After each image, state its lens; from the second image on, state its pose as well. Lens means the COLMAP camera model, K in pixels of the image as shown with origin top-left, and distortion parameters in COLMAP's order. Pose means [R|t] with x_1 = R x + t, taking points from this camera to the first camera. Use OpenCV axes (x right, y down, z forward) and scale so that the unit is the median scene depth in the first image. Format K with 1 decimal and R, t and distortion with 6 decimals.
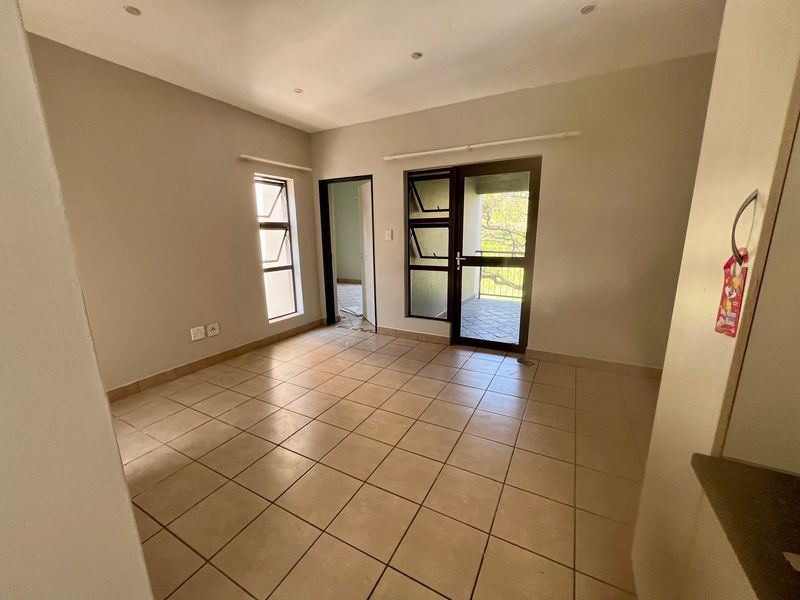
lens RADIAL K [[325.8, 0, 400.9], [0, 325.8, 301.5], [0, 0, 1]] dist [-0.000970, 0.000188]
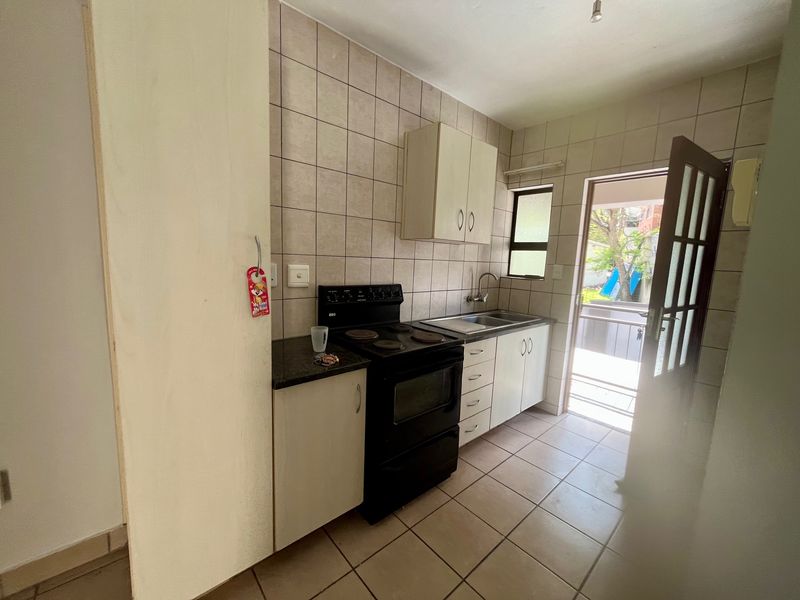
lens RADIAL K [[325.8, 0, 398.0], [0, 325.8, 301.4], [0, 0, 1]] dist [-0.000970, 0.000188]
pose [[-0.935248, -0.070029, 0.346998, -0.054818], [0.048924, 0.945260, 0.322630, -0.092308], [-0.350597, 0.318716, -0.880626, 0.415436]]
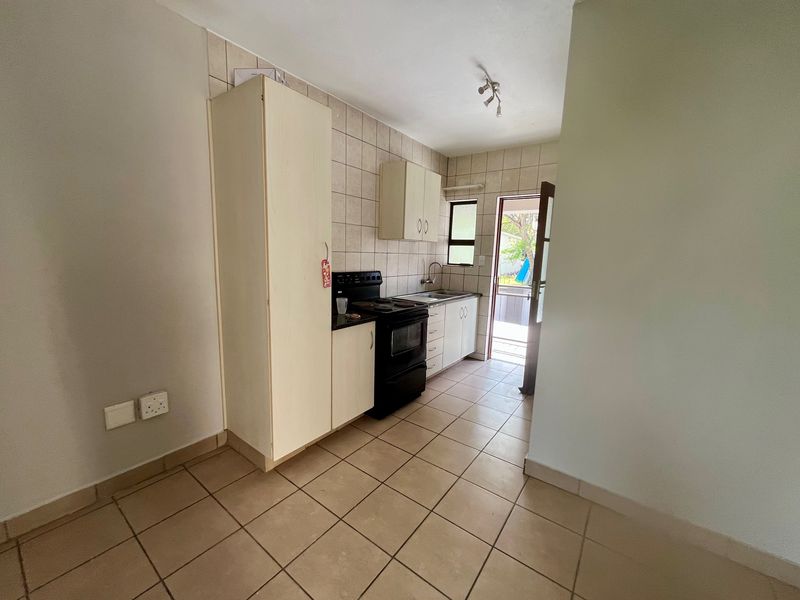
lens RADIAL K [[325.8, 0, 398.0], [0, 325.8, 302.7], [0, 0, 1]] dist [-0.000970, 0.000188]
pose [[-0.988461, -0.039779, 0.146158, -0.022106], [0.015055, 0.934324, 0.356105, -0.156236], [-0.150724, 0.354197, -0.922945, 0.696205]]
